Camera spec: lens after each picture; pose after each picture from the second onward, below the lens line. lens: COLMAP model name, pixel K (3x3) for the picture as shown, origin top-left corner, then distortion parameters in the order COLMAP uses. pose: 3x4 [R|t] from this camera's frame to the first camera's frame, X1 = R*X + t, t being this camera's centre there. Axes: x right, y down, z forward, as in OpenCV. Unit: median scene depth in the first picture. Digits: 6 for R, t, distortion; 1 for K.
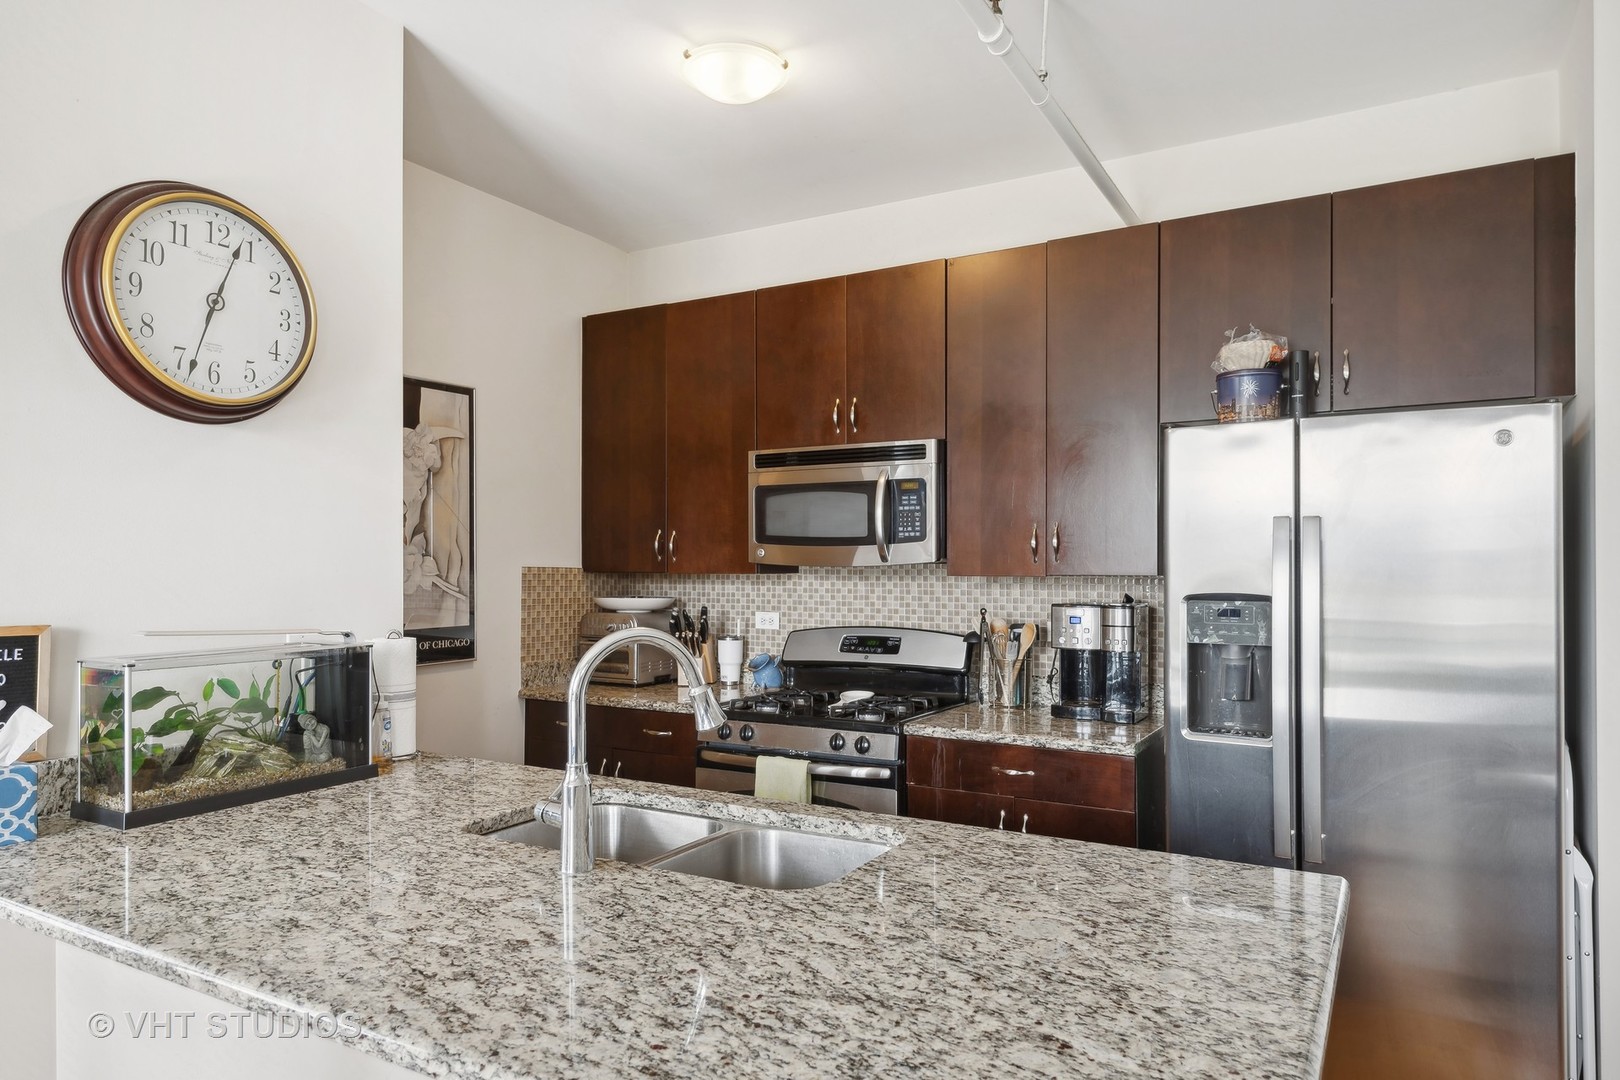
lens RADIAL K [[1004.7, 0, 810.3], [0, 1004.7, 552.0], [0, 0, 1]] dist [0.001509, 0.000347]
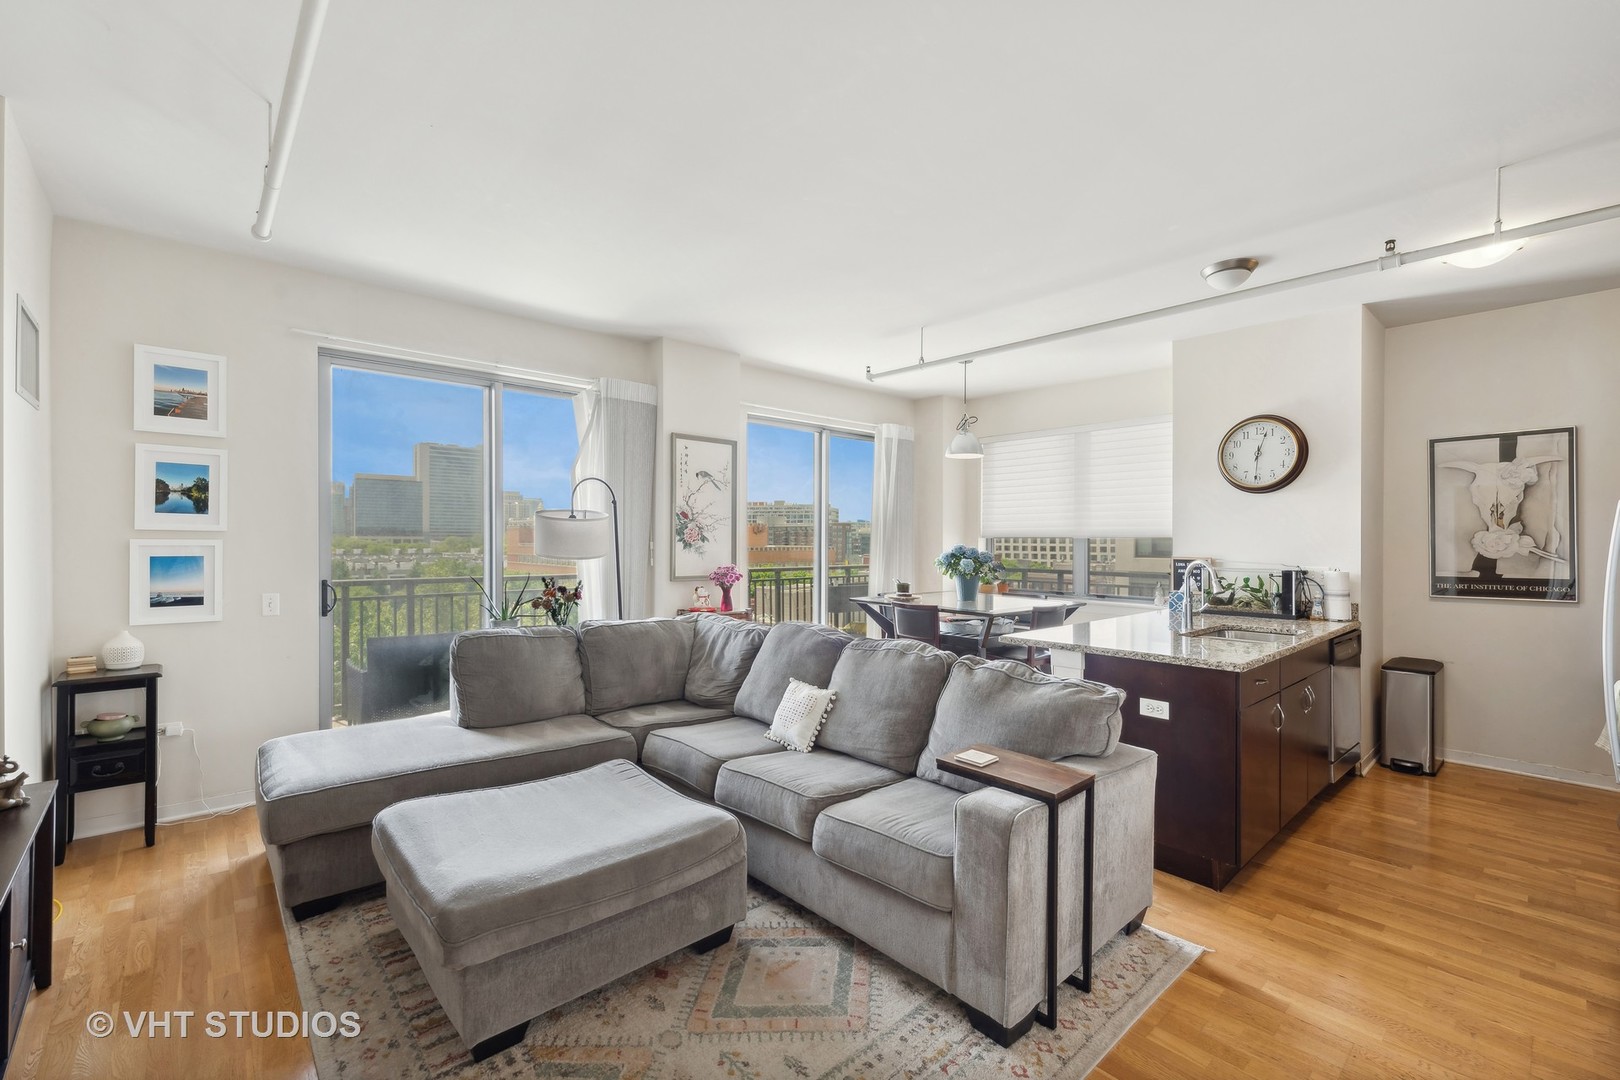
lens RADIAL K [[681.1, 0, 816.6], [0, 681.1, 545.7], [0, 0, 1]] dist [0.003815, -0.003166]
pose [[-0.311634, 0.004649, -0.950191, 1.083004], [0.013174, 0.999913, 0.000571, 0.005289], [0.950111, -0.012340, -0.311668, 0.229066]]
